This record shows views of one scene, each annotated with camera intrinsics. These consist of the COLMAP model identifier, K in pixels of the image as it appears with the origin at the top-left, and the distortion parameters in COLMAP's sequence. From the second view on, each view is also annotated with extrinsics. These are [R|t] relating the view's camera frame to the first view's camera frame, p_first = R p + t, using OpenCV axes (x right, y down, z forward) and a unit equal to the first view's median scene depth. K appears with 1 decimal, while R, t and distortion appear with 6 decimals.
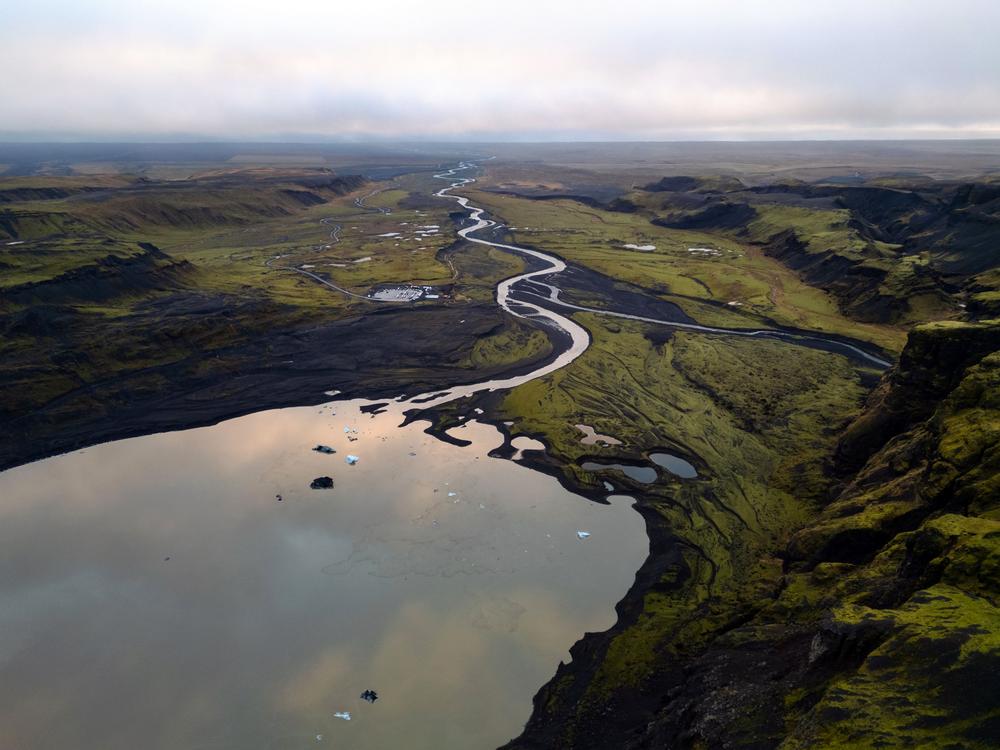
lens RADIAL K [[712.1, 0, 500.0], [0, 712.1, 375.0], [0, 0, 1]] dist [0.110971, -0.109070]
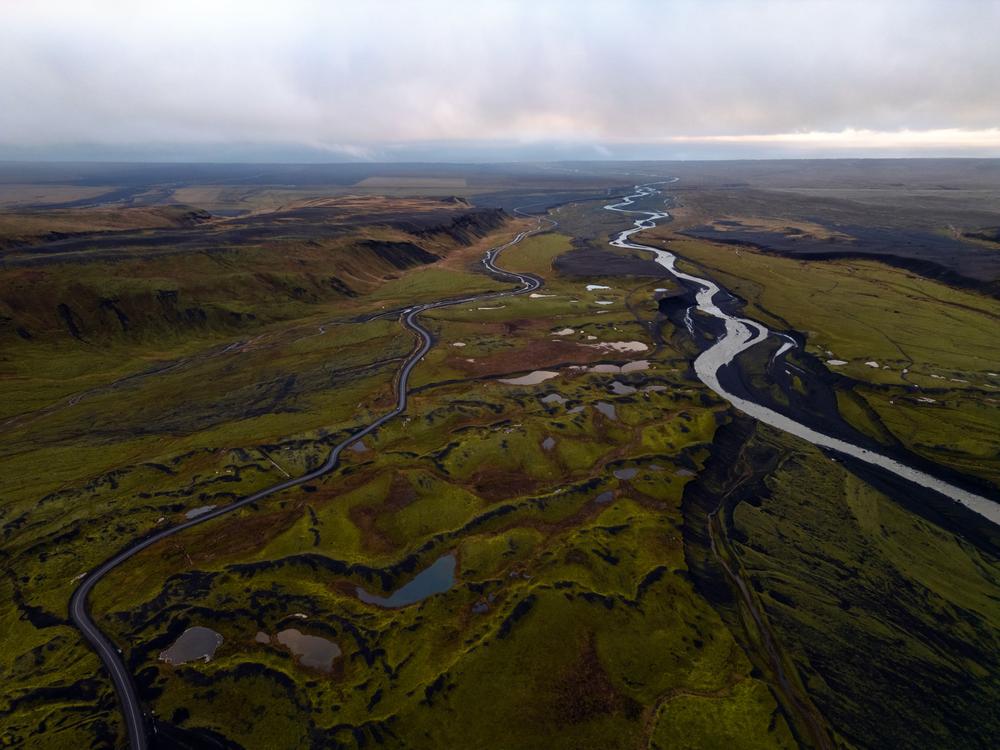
lens RADIAL K [[712.1, 0, 500.0], [0, 712.1, 375.0], [0, 0, 1]] dist [0.110971, -0.109070]
pose [[0.978950, 0.059899, -0.195113, -0.072262], [-0.064646, 0.997745, -0.018046, -0.147030], [0.193592, 0.030280, 0.980615, 0.461538]]
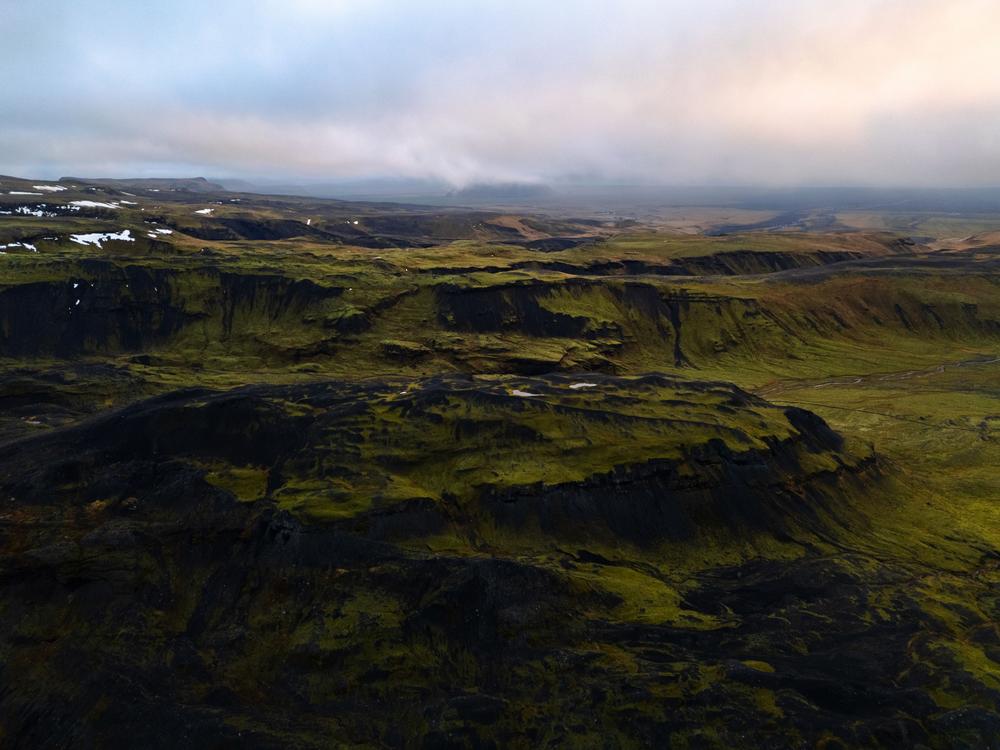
lens RADIAL K [[712.1, 0, 500.0], [0, 712.1, 375.0], [0, 0, 1]] dist [0.110971, -0.109070]
pose [[0.571114, 0.223486, -0.789862, -0.102236], [-0.265030, 0.960895, 0.080247, -0.093828], [0.776909, 0.163507, 0.608011, 0.252828]]
